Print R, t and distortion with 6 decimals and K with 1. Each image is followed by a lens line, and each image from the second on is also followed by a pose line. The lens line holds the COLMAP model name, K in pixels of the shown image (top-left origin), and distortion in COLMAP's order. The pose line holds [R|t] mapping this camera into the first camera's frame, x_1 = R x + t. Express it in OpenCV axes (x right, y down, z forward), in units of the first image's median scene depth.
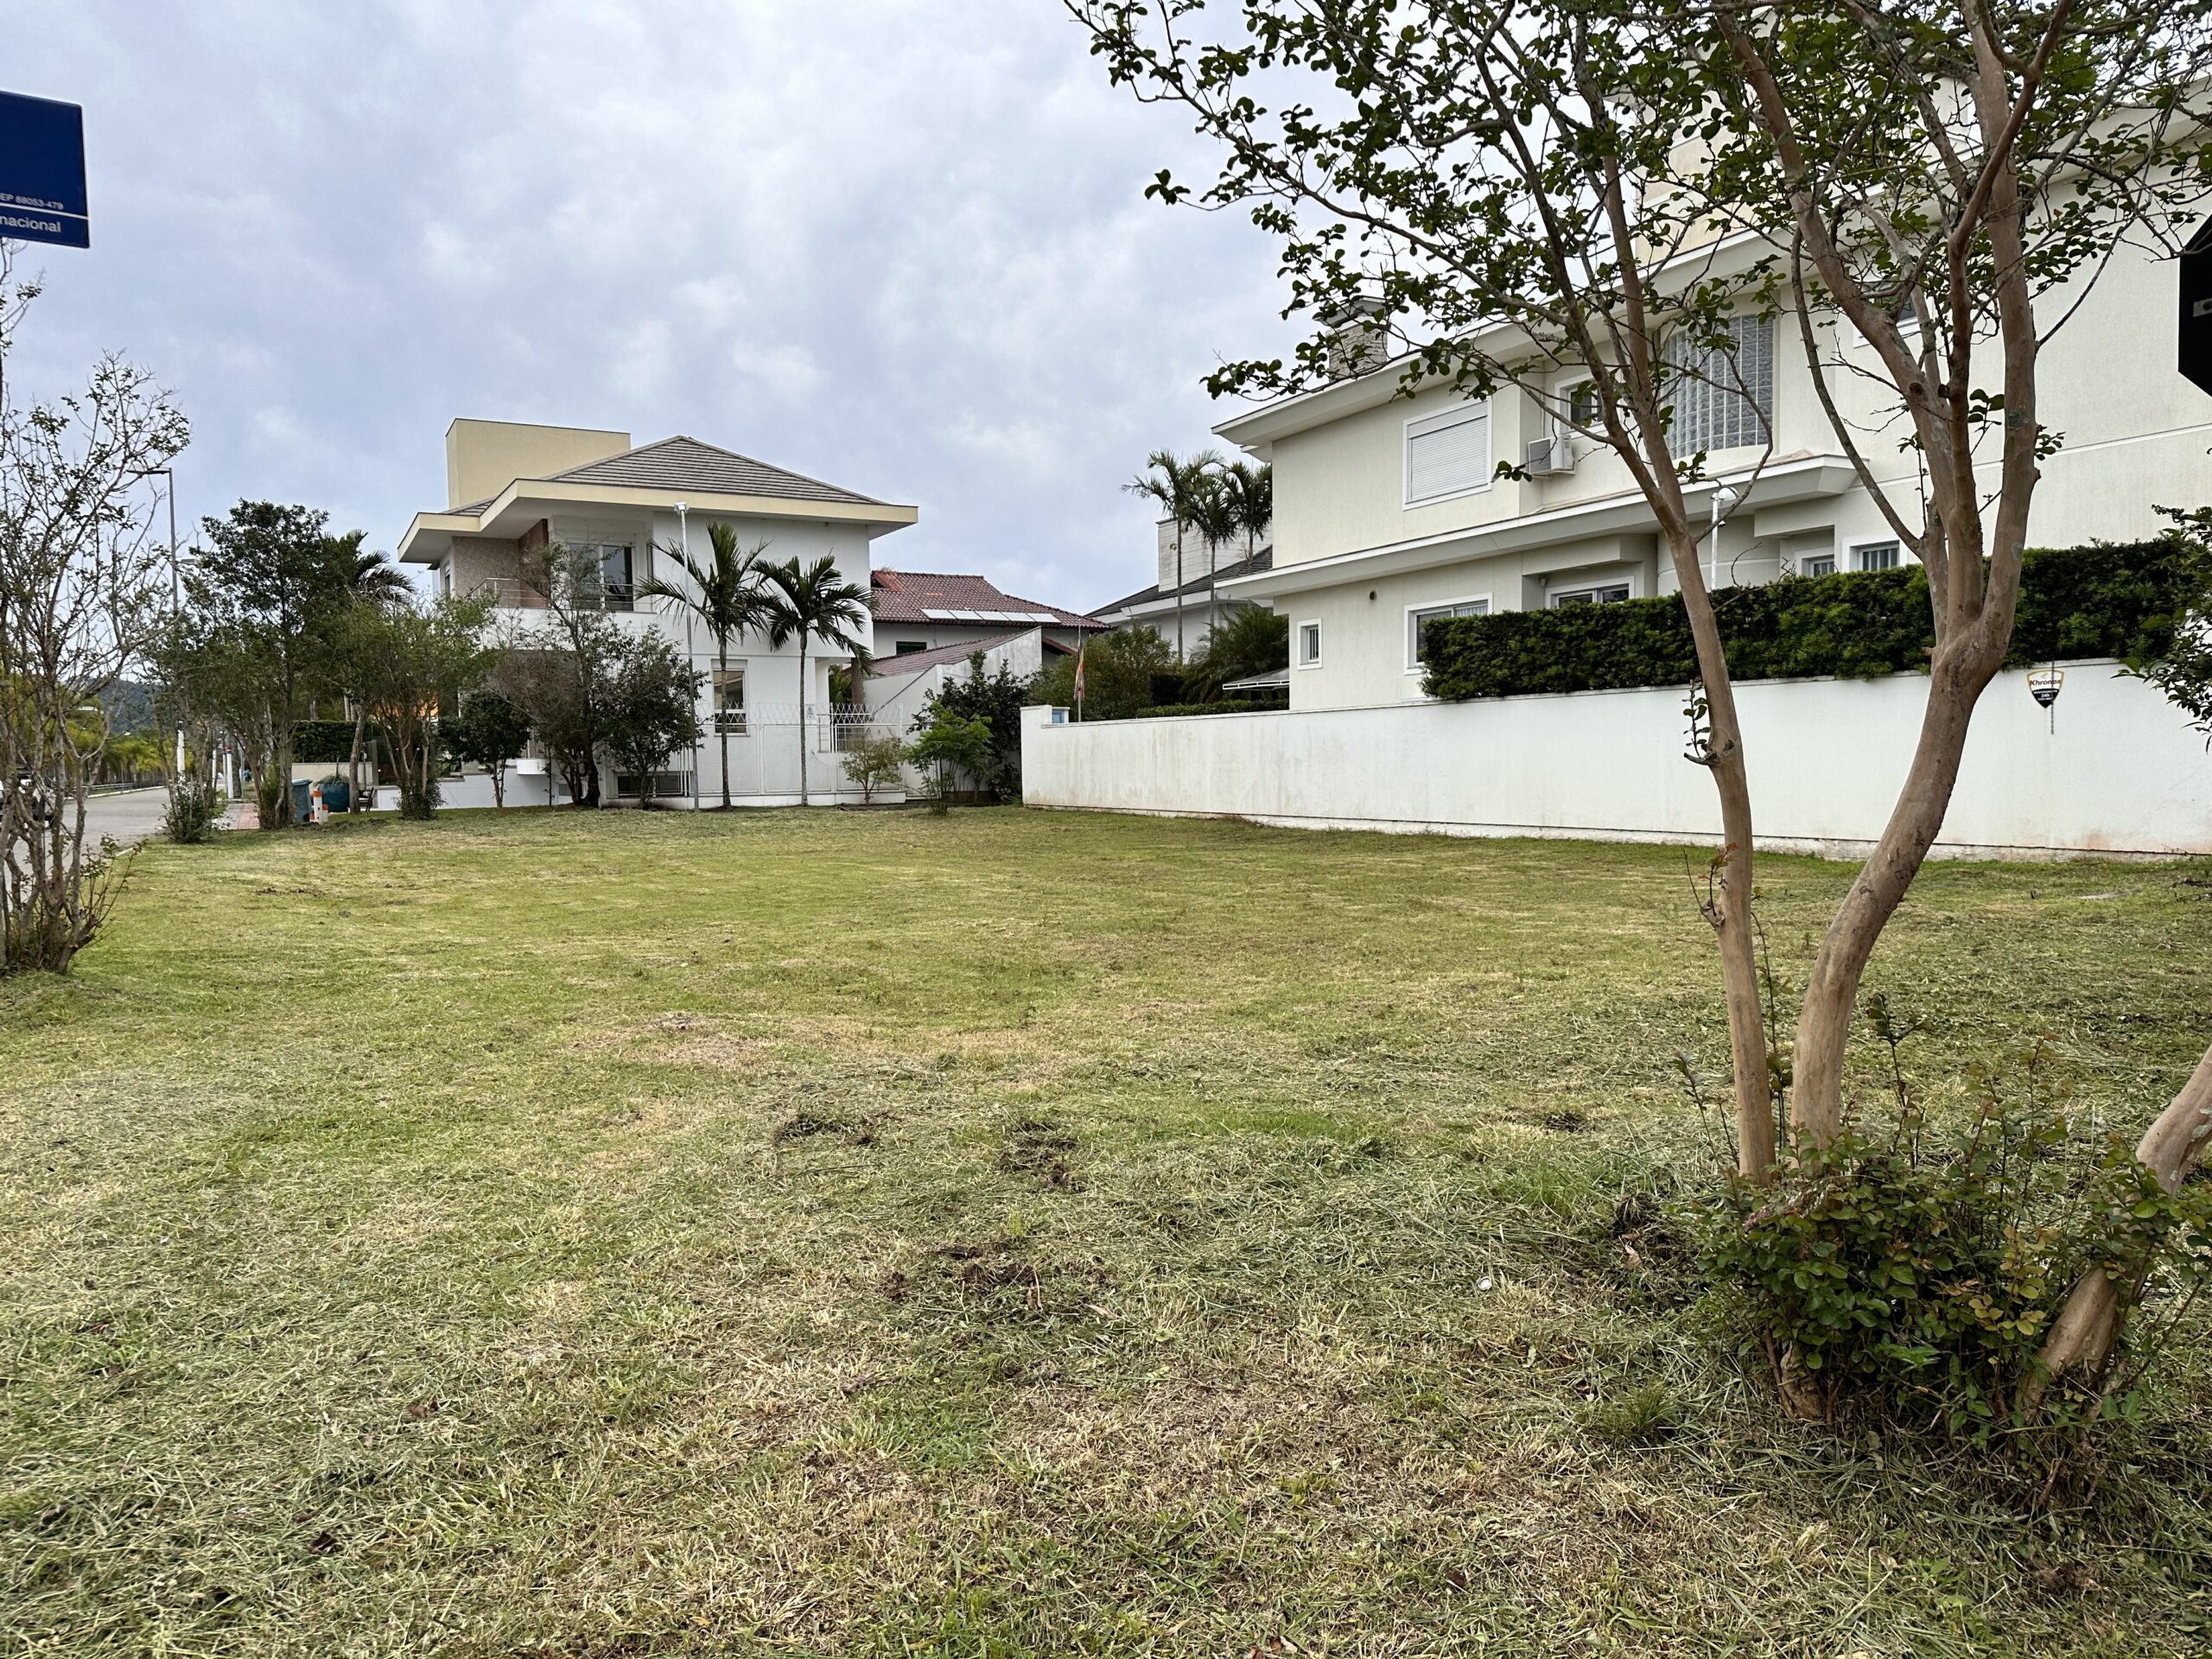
lens RADIAL K [[1524.6, 0, 1091.9], [0, 1524.6, 849.7], [0, 0, 1]] dist [0.049226, -0.018978]
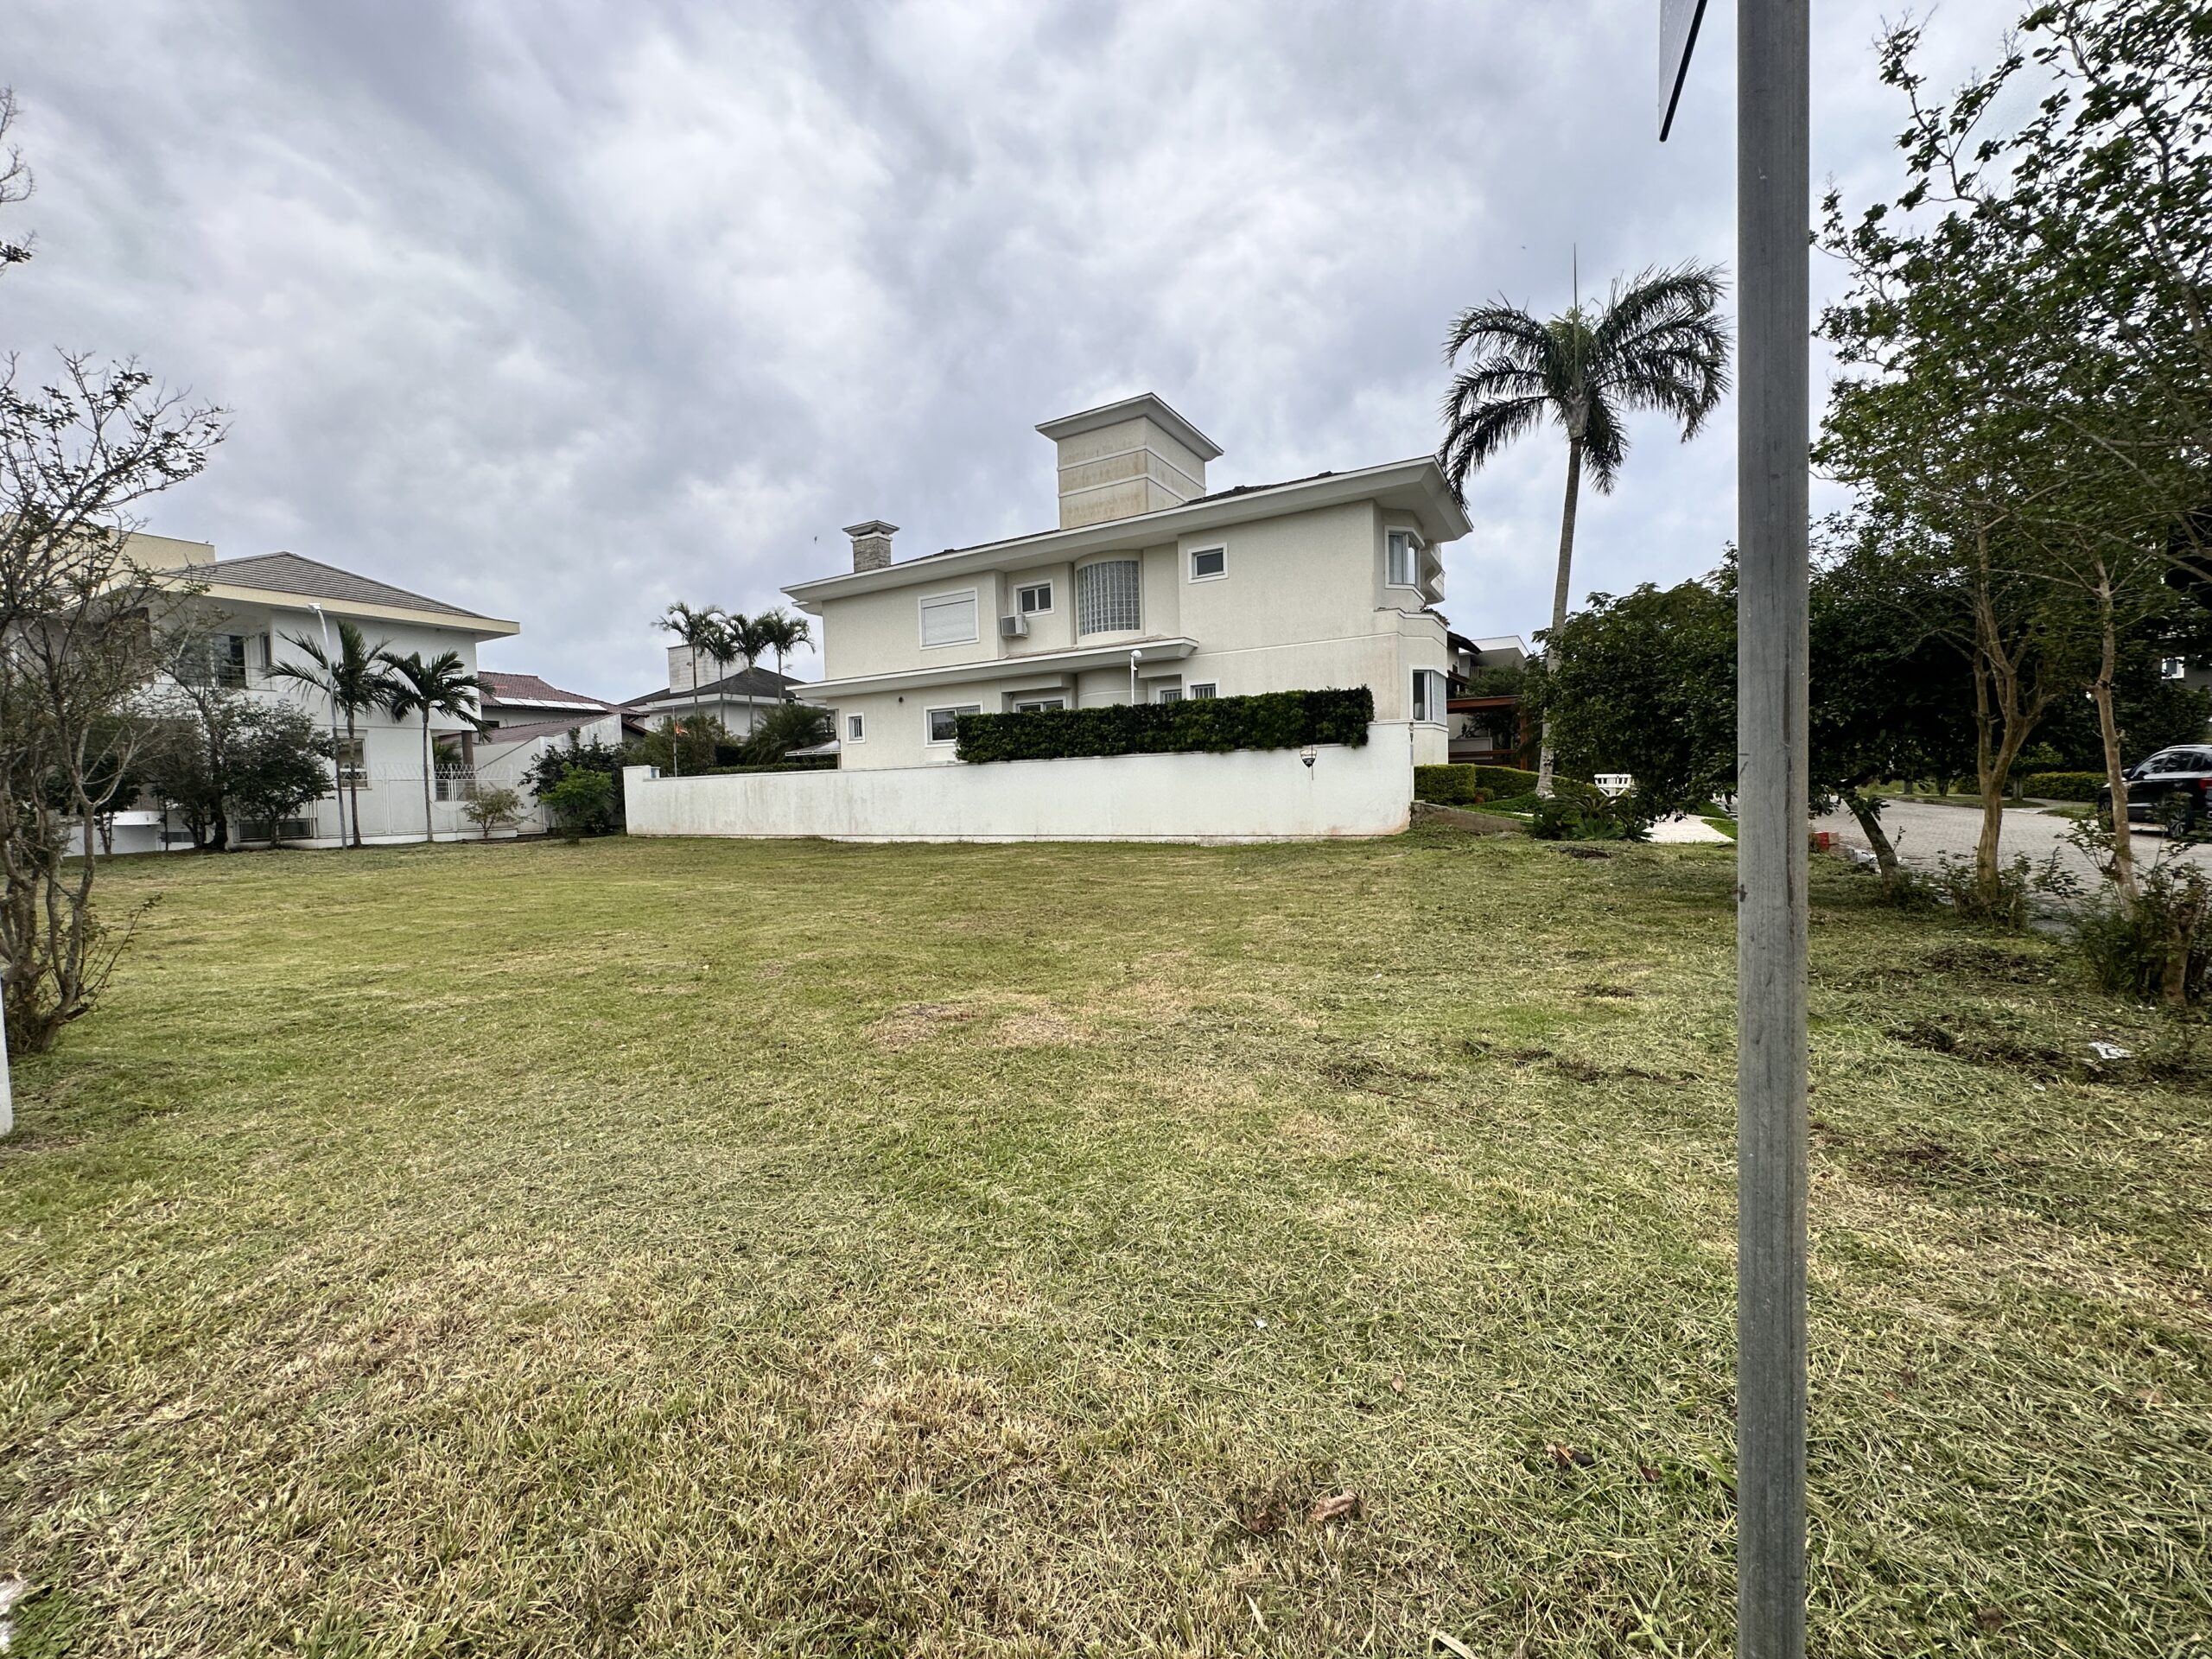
lens RADIAL K [[871.8, 0, 1100.3], [0, 871.8, 829.4], [0, 0, 1]] dist [-0.003501, 0.000013]
pose [[0.847034, -0.033402, 0.530488, -0.102555], [0.047482, 0.998788, -0.012927, -0.003051], [-0.529413, 0.036139, 0.847594, 0.069560]]
